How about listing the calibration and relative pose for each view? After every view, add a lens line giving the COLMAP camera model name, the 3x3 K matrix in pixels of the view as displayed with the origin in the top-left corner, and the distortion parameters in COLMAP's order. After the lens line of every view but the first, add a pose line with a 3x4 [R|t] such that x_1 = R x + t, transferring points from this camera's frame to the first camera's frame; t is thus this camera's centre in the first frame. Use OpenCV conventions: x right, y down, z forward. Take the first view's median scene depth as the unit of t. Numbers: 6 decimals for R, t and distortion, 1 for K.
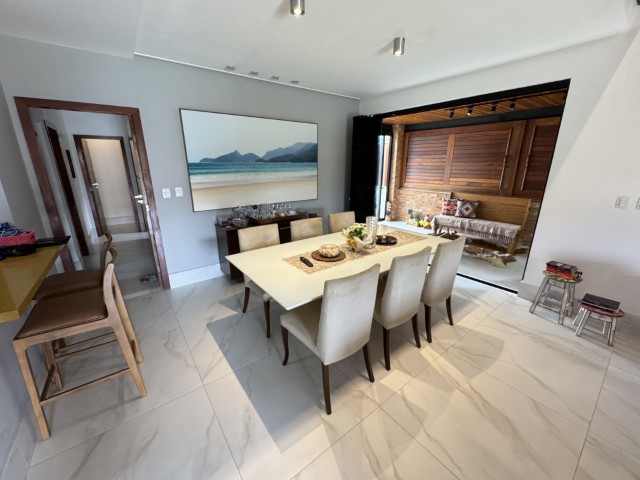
lens RADIAL K [[257.7, 0, 319.9], [0, 257.7, 240.5], [0, 0, 1]] dist [-0.002874, -0.000124]
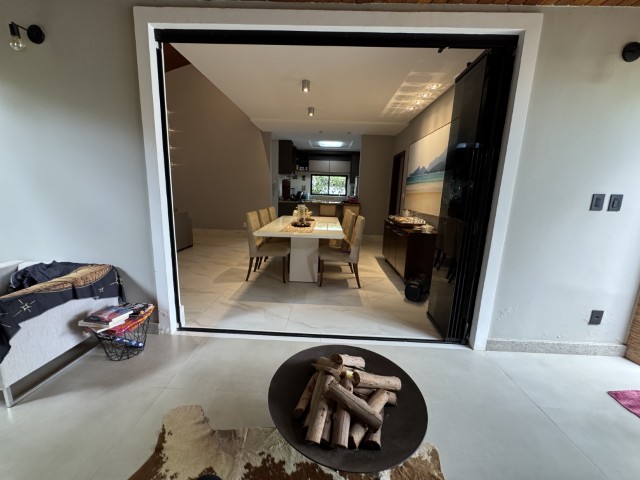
lens RADIAL K [[257.7, 0, 320.2], [0, 257.7, 239.1], [0, 0, 1]] dist [-0.002874, -0.000124]
pose [[-0.629291, 0.123620, -0.767275, 0.742320], [-0.256055, 0.899165, 0.354877, -0.265327], [0.733777, 0.419785, -0.534183, 1.107998]]
